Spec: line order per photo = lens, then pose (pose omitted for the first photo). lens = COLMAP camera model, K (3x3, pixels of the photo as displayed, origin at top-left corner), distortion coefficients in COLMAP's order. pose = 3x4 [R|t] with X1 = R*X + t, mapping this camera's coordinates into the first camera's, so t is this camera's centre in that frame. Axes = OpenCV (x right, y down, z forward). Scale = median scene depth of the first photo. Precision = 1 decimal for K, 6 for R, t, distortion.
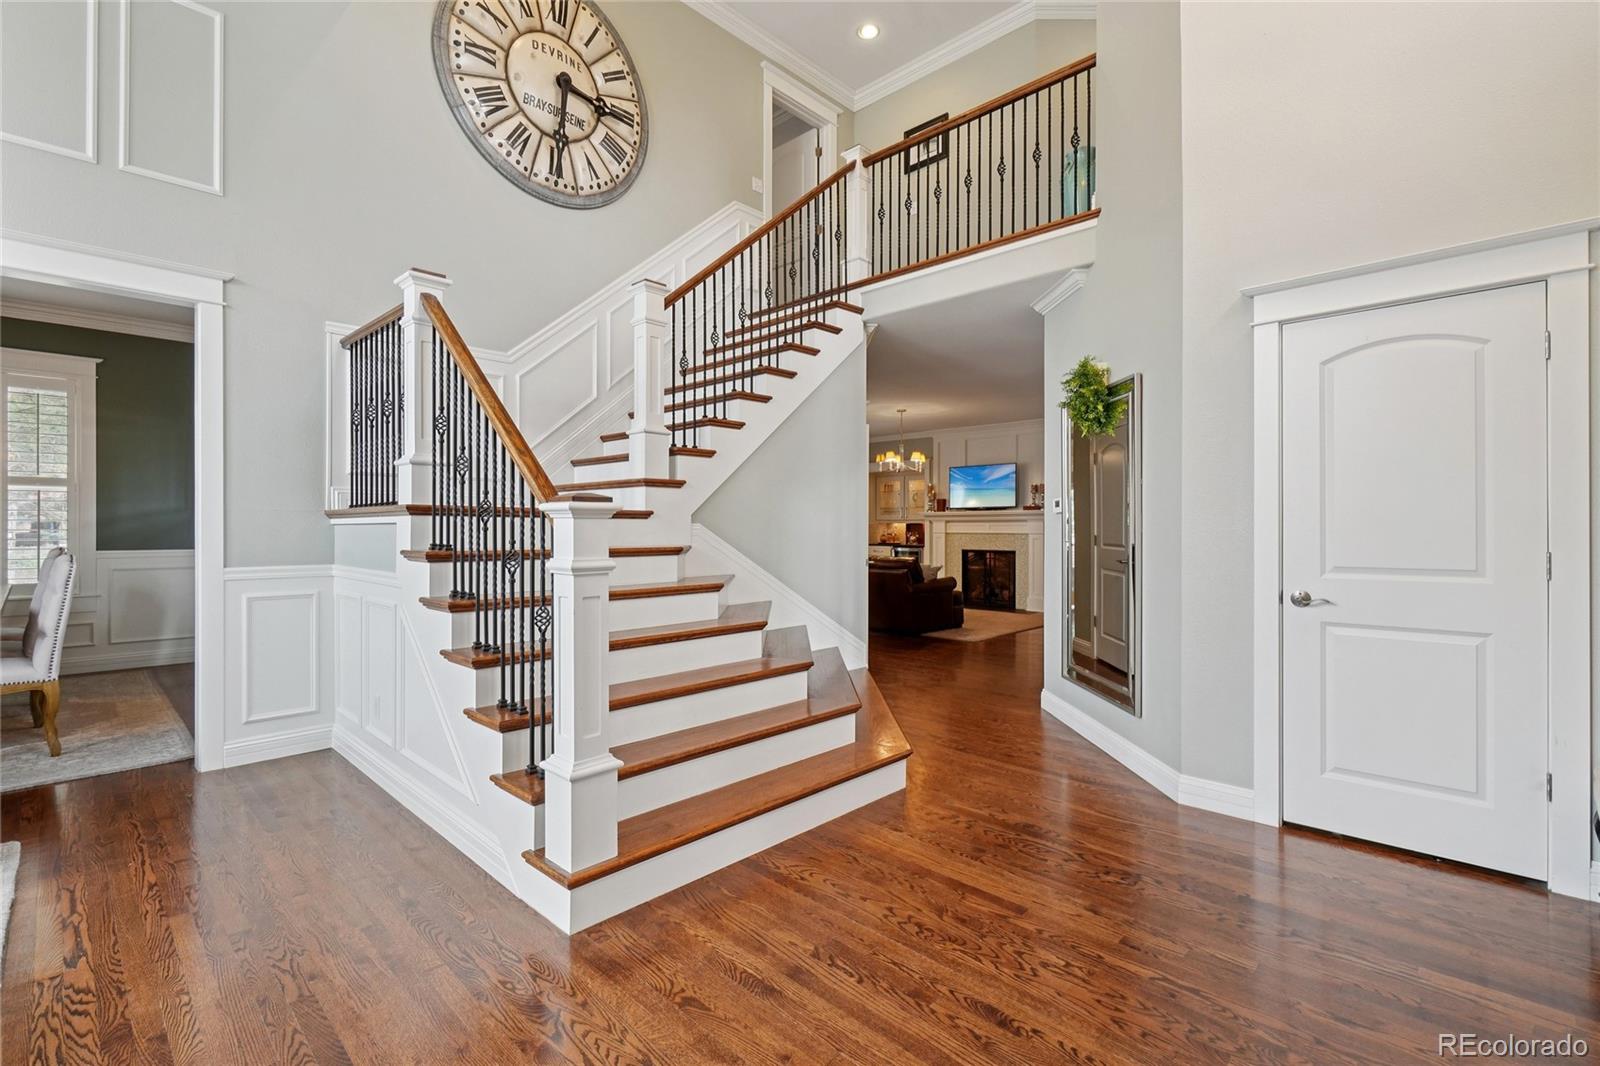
lens RADIAL K [[728.7, 0, 771.8], [0, 728.7, 526.7], [0, 0, 1]] dist [0.003223, 0.001021]
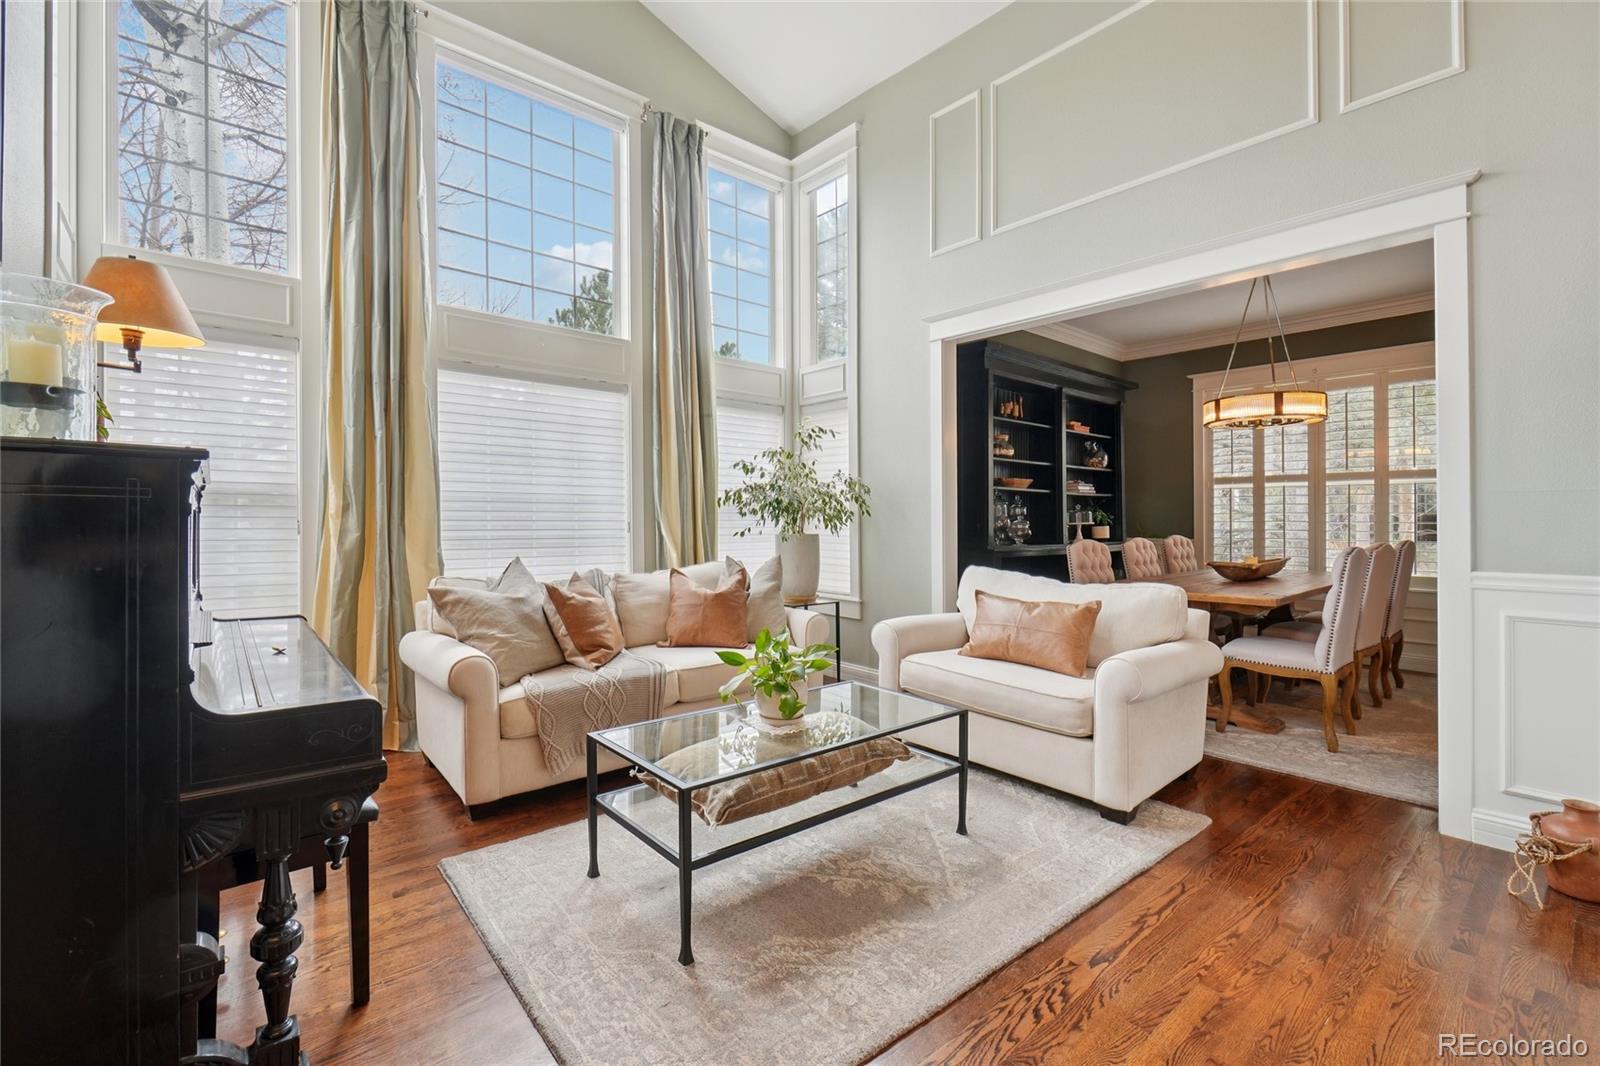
lens RADIAL K [[710.5, 0, 813.7], [0, 710.5, 526.0], [0, 0, 1]] dist [-0.000361, 0.000601]
pose [[-0.040459, -0.003963, -0.999173, -0.005429], [-0.007057, 0.999968, -0.003680, 0.019047], [0.999156, 0.006902, -0.040486, 0.396027]]
